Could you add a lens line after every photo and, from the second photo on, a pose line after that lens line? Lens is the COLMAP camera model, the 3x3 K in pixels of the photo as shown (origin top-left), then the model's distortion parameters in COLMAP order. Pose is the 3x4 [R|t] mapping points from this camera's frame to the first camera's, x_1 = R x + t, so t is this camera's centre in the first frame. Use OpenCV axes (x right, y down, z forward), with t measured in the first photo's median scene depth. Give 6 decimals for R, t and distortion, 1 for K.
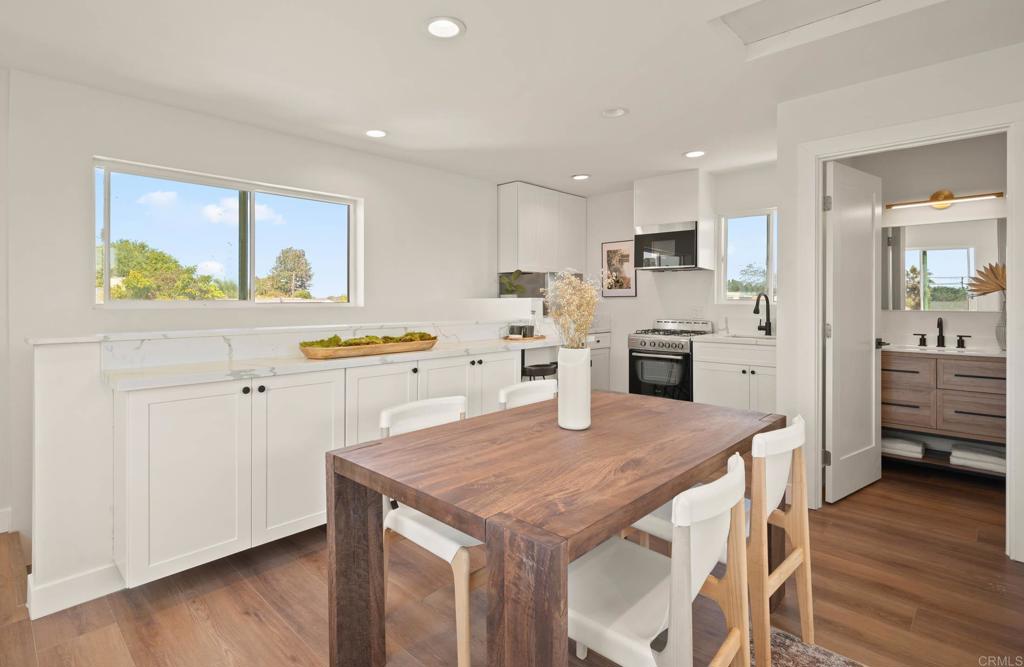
lens RADIAL K [[498.3, 0, 488.4], [0, 498.3, 302.7], [0, 0, 1]] dist [0.000435, 0.000171]
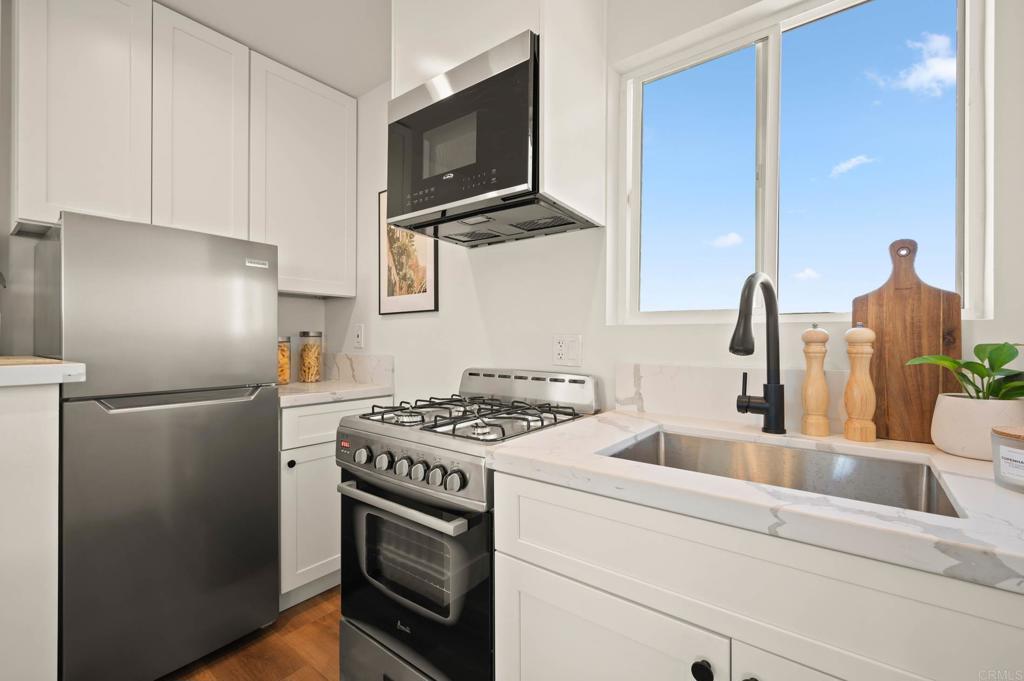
lens RADIAL K [[444.5, 0, 511.4], [0, 444.5, 342.2], [0, 0, 1]] dist [0.000265, 0.000005]
pose [[0.992656, 0.004381, 0.120892, 0.380350], [-0.004637, 0.999988, 0.001835, 0.015194], [-0.120882, -0.002383, 0.992664, 0.760536]]
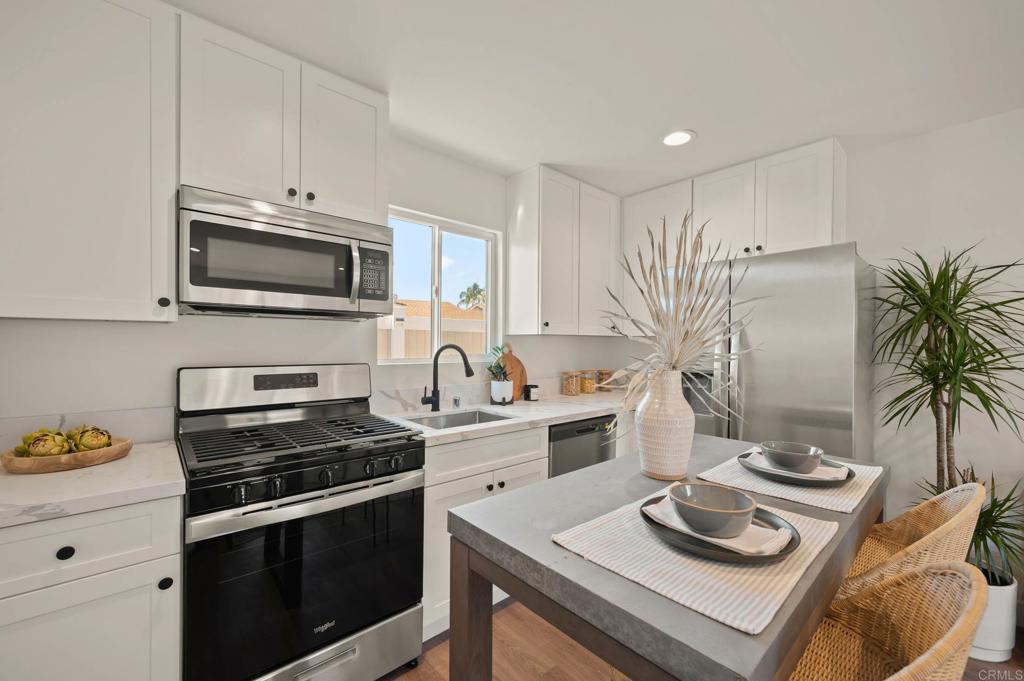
lens RADIAL K [[415.5, 0, 514.2], [0, 415.5, 345.3], [0, 0, 1]] dist [0.002891, 0.000076]
pose [[0.067877, -0.000028, 0.997694, 0.023191], [-0.012514, 0.999921, 0.000879, -0.022092], [-0.997615, -0.012545, 0.067871, 0.848256]]
